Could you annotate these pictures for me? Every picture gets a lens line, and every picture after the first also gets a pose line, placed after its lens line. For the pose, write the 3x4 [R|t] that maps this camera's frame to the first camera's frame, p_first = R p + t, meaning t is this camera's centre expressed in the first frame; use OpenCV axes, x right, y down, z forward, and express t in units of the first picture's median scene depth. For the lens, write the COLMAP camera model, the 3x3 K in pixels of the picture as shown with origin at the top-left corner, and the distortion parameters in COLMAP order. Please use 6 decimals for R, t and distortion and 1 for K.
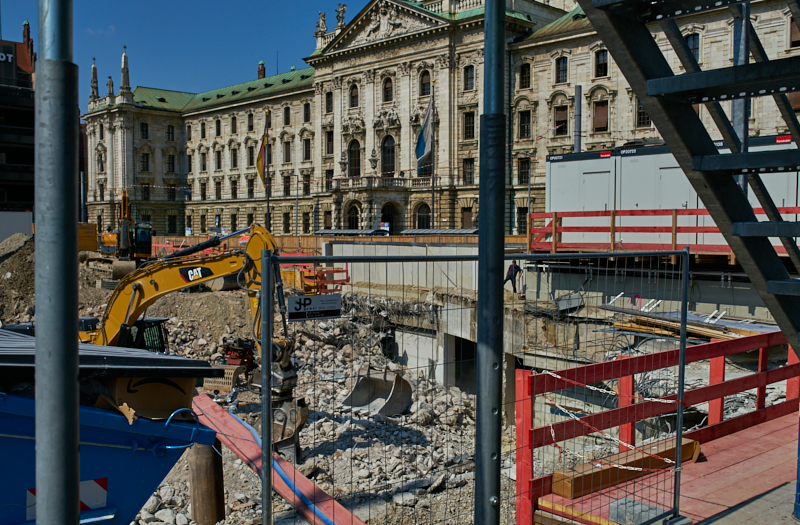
lens RADIAL K [[802.9, 0, 394.2], [0, 802.9, 272.8], [0, 0, 1]] dist [-0.065222, 0.091980]
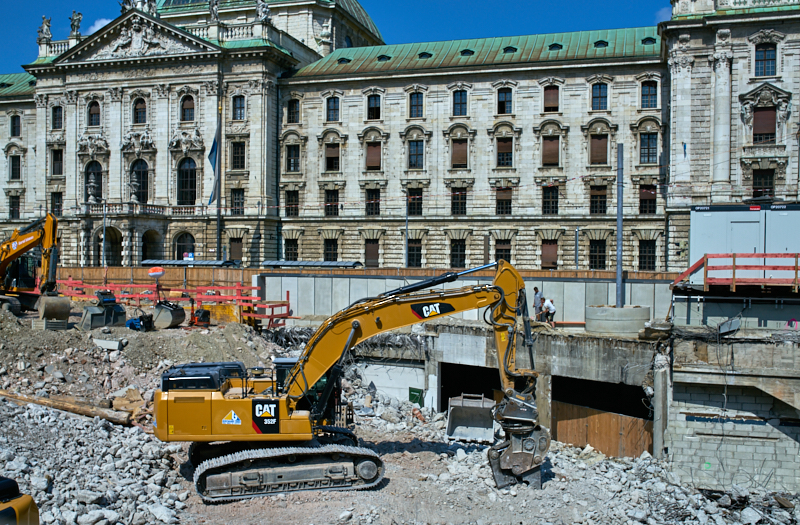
lens RADIAL K [[802.9, 0, 394.2], [0, 802.9, 272.8], [0, 0, 1]] dist [-0.065222, 0.091980]
pose [[0.877666, 0.002398, 0.479267, -0.205797], [0.015107, 0.999352, -0.032664, -0.003423], [-0.479035, 0.035908, 0.877061, 0.043122]]
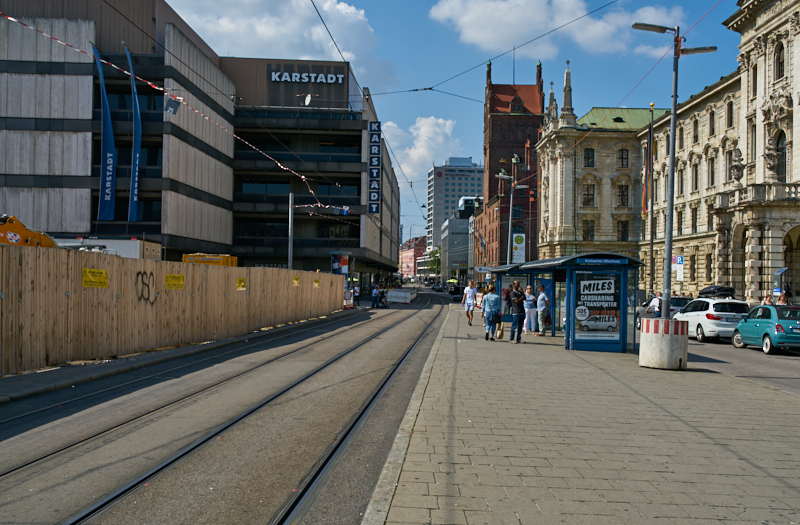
lens RADIAL K [[802.9, 0, 394.2], [0, 802.9, 272.8], [0, 0, 1]] dist [-0.065222, 0.091980]
pose [[0.720050, 0.005683, -0.693899, 0.181419], [-0.051554, 0.997641, -0.045326, -0.014165], [0.692004, 0.068410, 0.718645, 0.397958]]
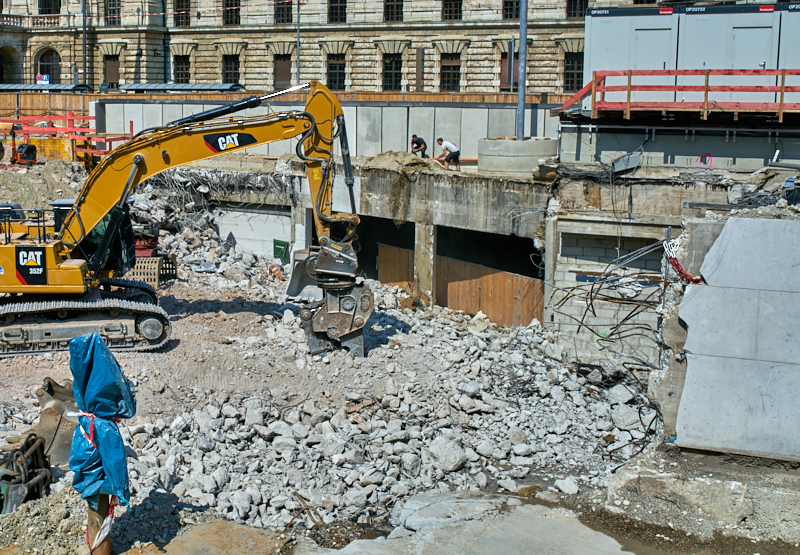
lens RADIAL K [[1052.2, 0, 242.1], [0, 1052.2, 203.7], [0, 0, 1]] dist [-0.068828, 0.092610]
pose [[0.927446, -0.041322, 0.371666, -0.172716], [0.018362, 0.997709, 0.065106, -0.001390], [-0.373505, -0.053557, 0.926081, -0.000610]]
